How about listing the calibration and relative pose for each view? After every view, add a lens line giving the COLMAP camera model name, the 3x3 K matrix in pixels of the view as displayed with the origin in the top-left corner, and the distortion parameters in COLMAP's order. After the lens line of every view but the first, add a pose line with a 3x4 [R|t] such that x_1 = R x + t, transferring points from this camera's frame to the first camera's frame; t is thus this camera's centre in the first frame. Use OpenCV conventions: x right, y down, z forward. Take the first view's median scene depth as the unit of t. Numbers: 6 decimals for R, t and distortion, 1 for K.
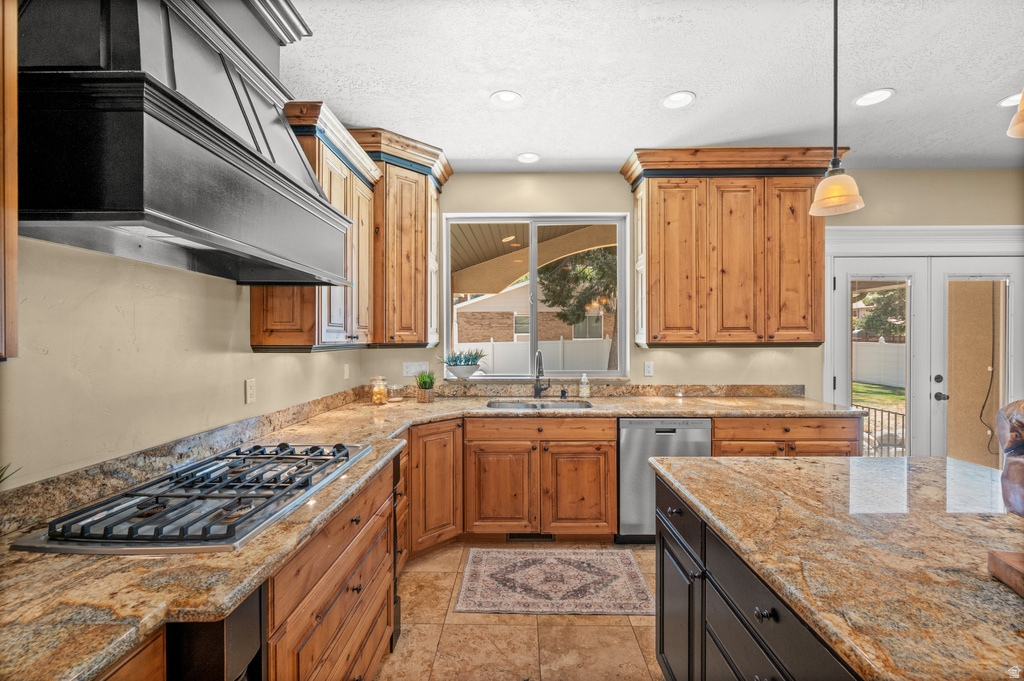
lens RADIAL K [[425.8, 0, 512.0], [0, 425.8, 340.5], [0, 0, 1]] dist [0.002026, 0.000142]
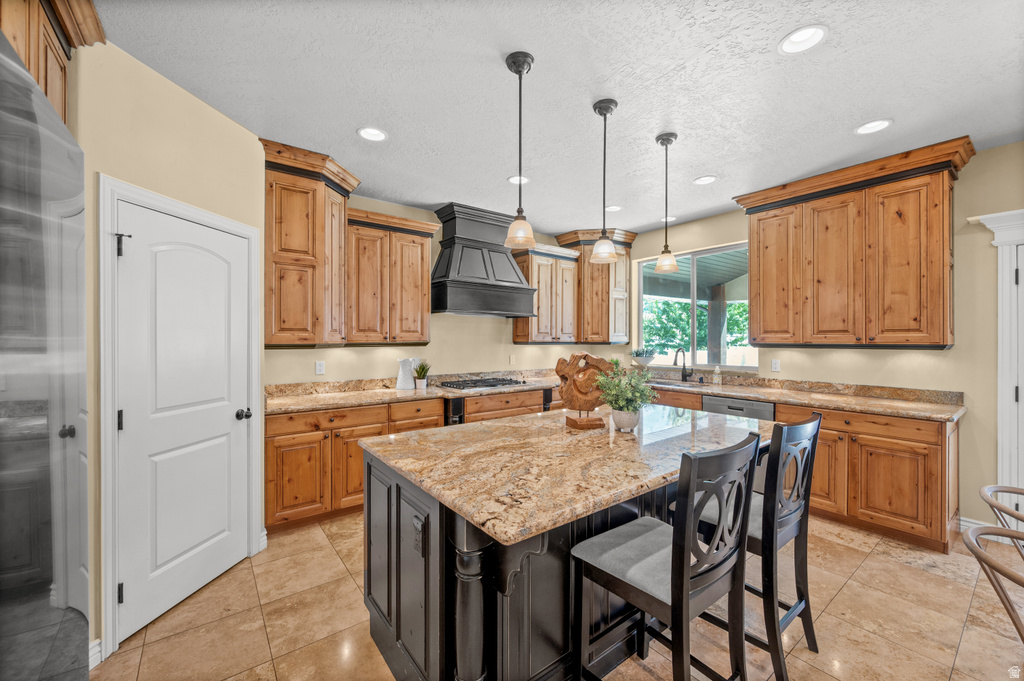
lens RADIAL K [[407.4, 0, 512.0], [0, 407.4, 340.5], [0, 0, 1]] dist [0.016886, -0.000261]
pose [[0.618166, 0.006298, -0.786022, 0.861311], [-0.008588, 0.999962, 0.001258, 0.001478], [0.786001, 0.005972, 0.618197, -0.328646]]
